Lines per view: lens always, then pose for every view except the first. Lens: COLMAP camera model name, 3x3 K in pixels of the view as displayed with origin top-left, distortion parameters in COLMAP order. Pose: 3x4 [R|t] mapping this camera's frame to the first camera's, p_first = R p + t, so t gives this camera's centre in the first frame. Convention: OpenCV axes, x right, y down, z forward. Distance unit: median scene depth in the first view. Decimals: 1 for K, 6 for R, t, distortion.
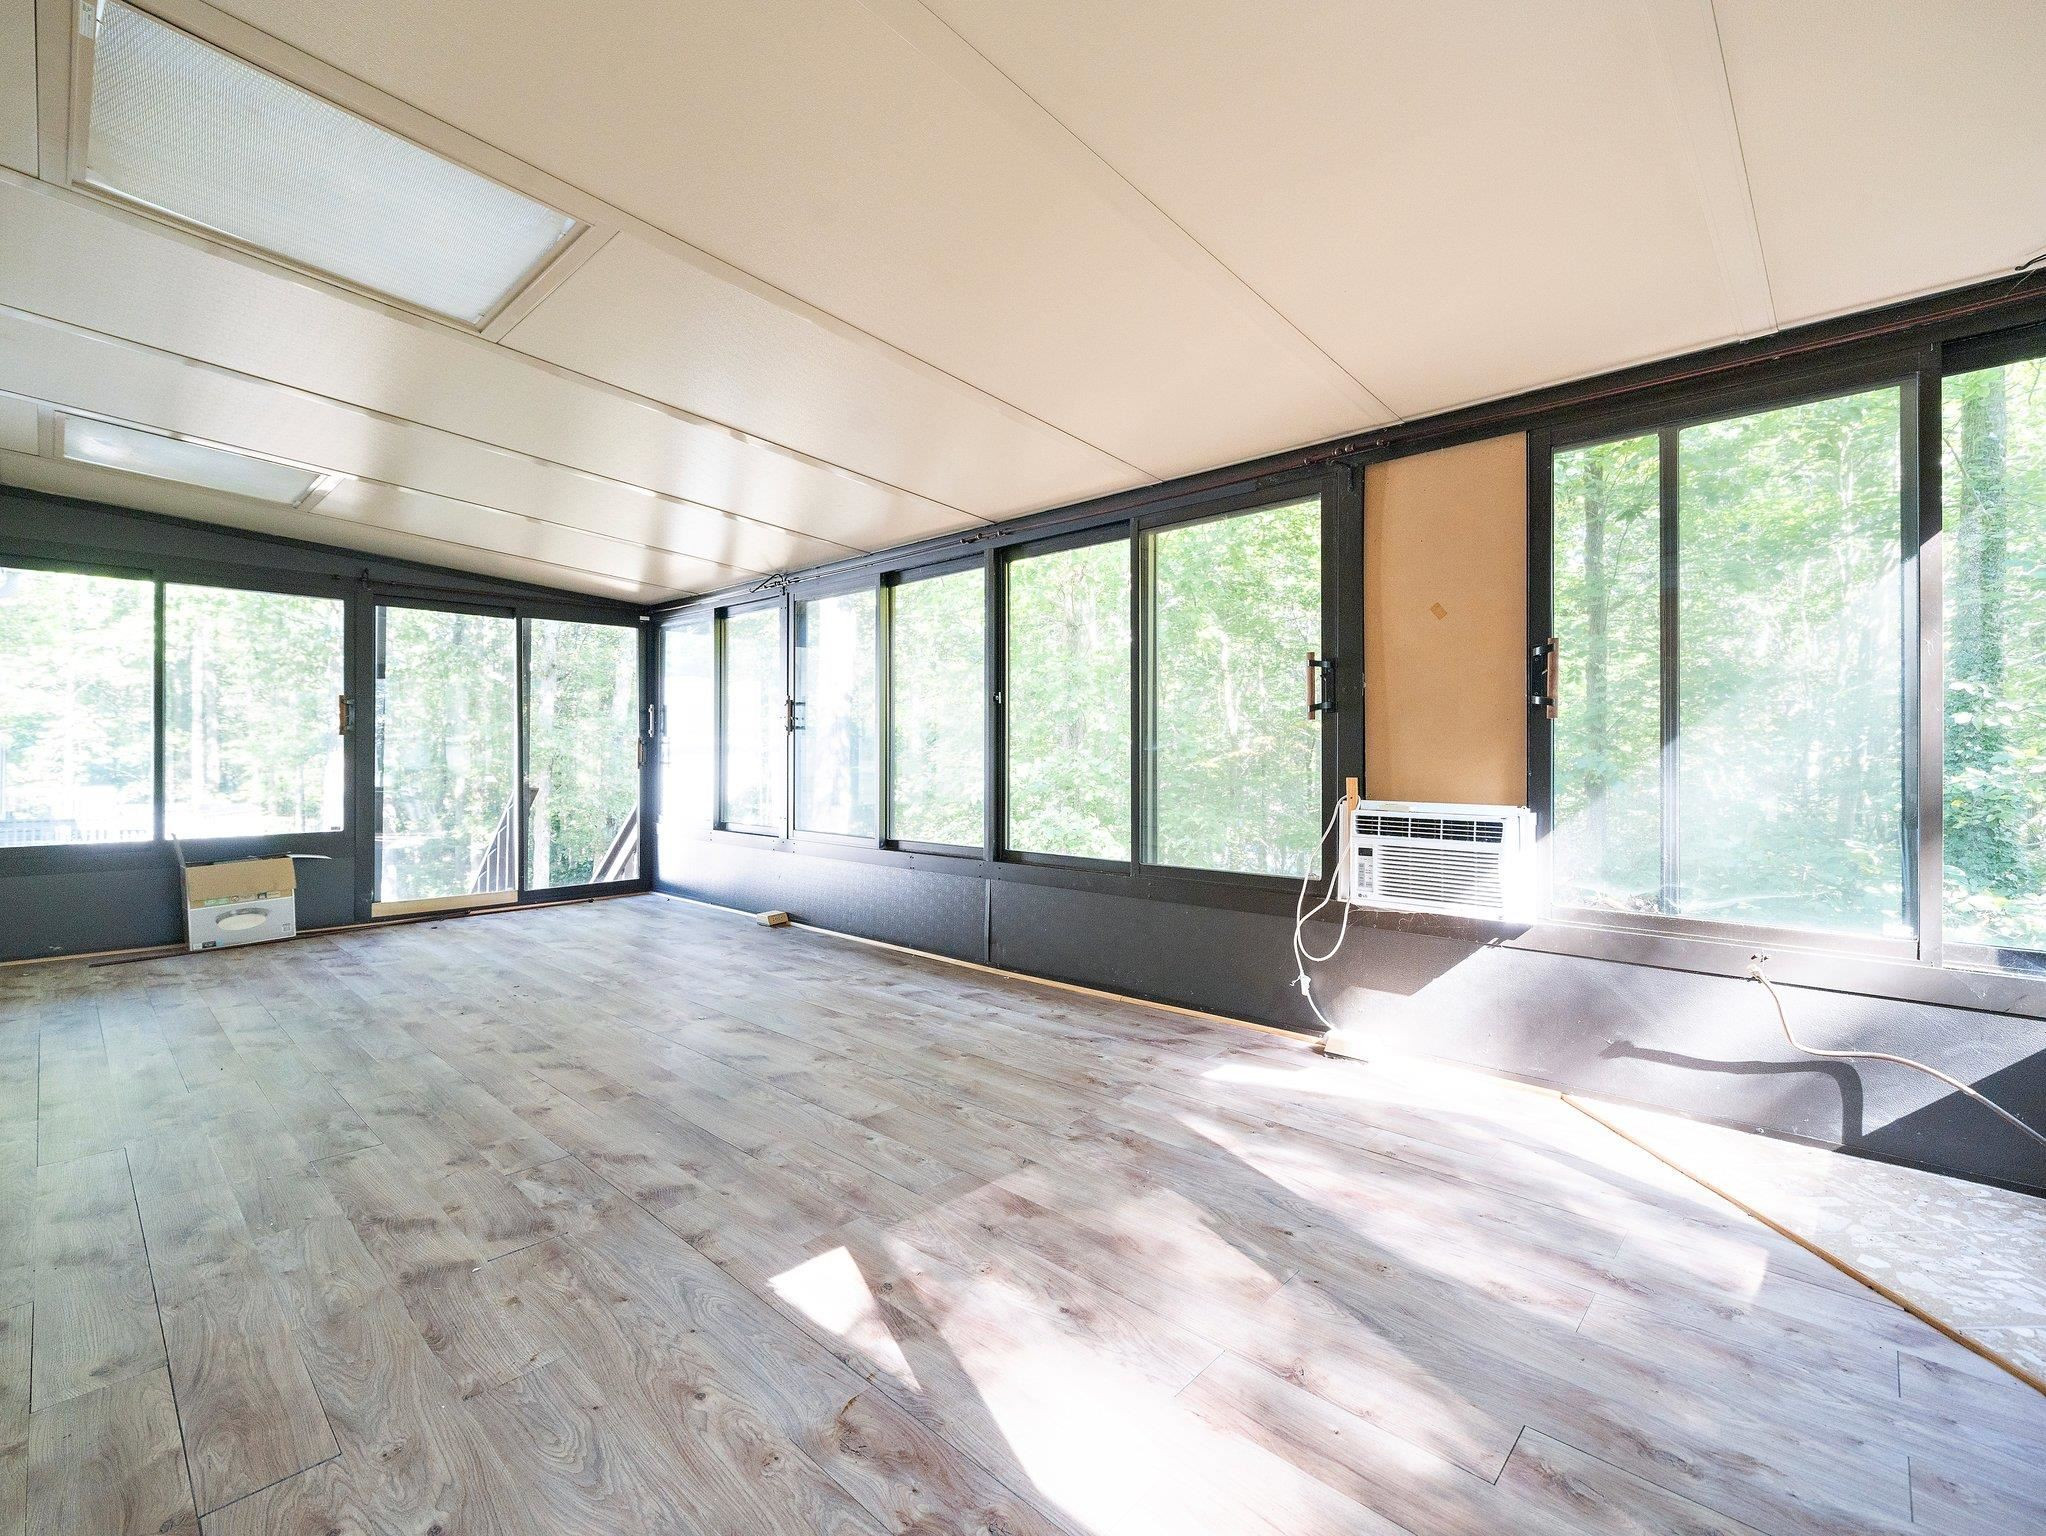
lens RADIAL K [[893.9, 0, 1023.0], [0, 893.9, 768.0], [0, 0, 1]] dist [0.003986, -0.000118]
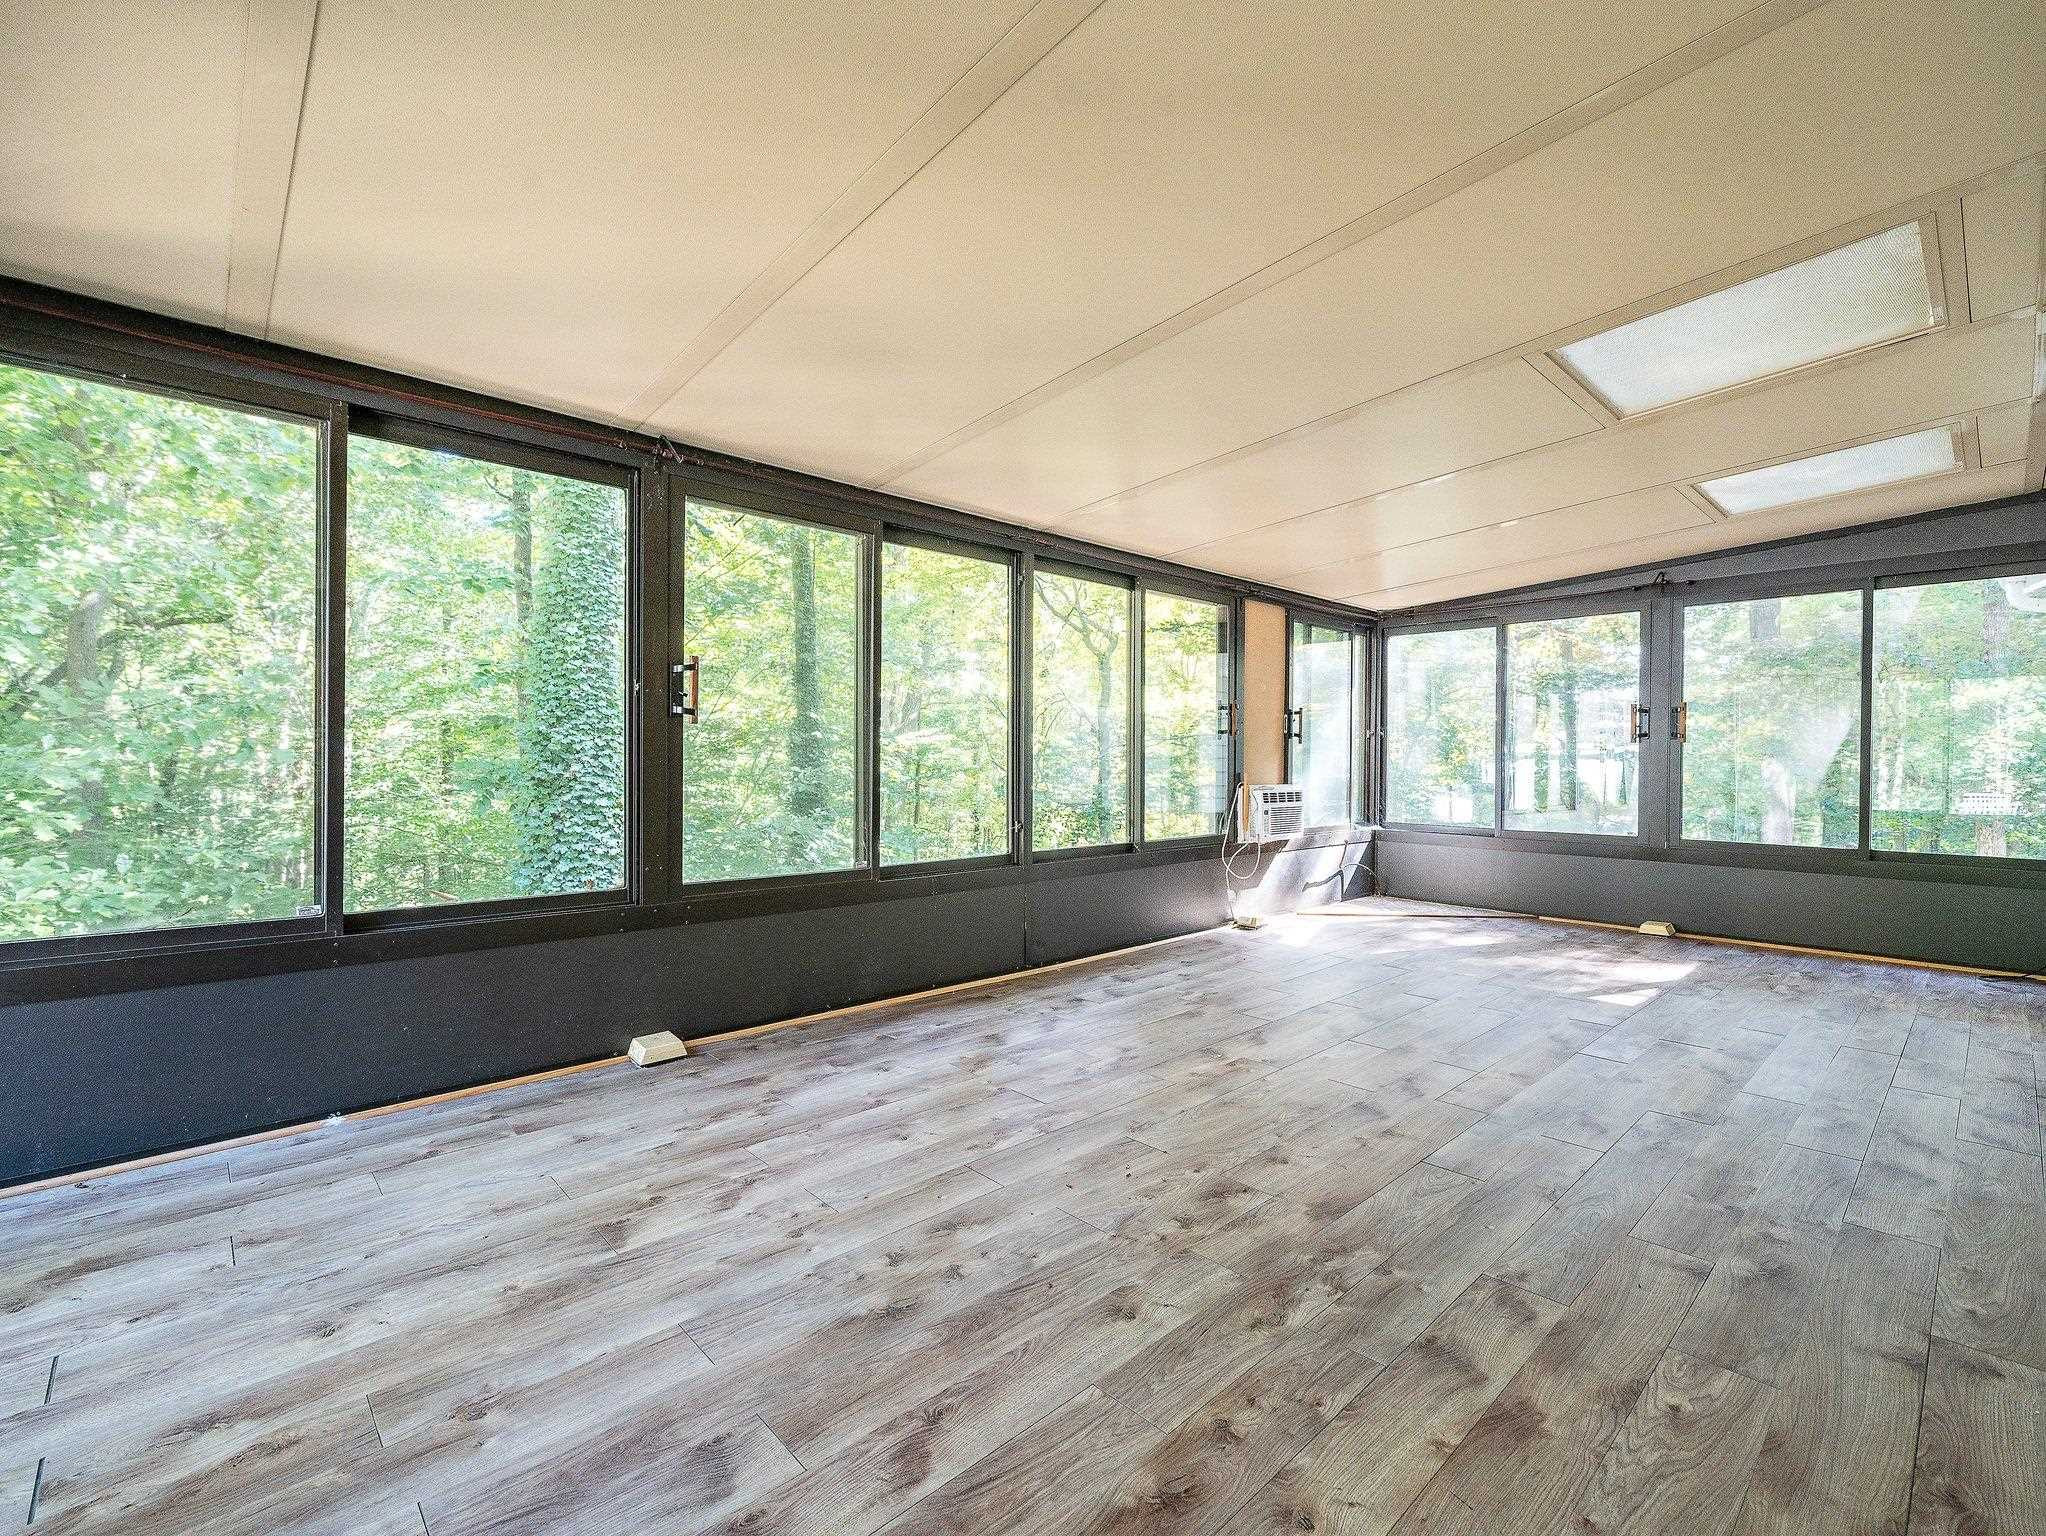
lens RADIAL K [[893.9, 0, 1023.0], [0, 893.9, 768.0], [0, 0, 1]] dist [0.003986, -0.000118]
pose [[0.087467, -0.006137, 0.996149, -1.416365], [0.013828, 0.999892, 0.004946, -0.013764], [-0.996071, 0.013342, 0.087542, 1.255775]]
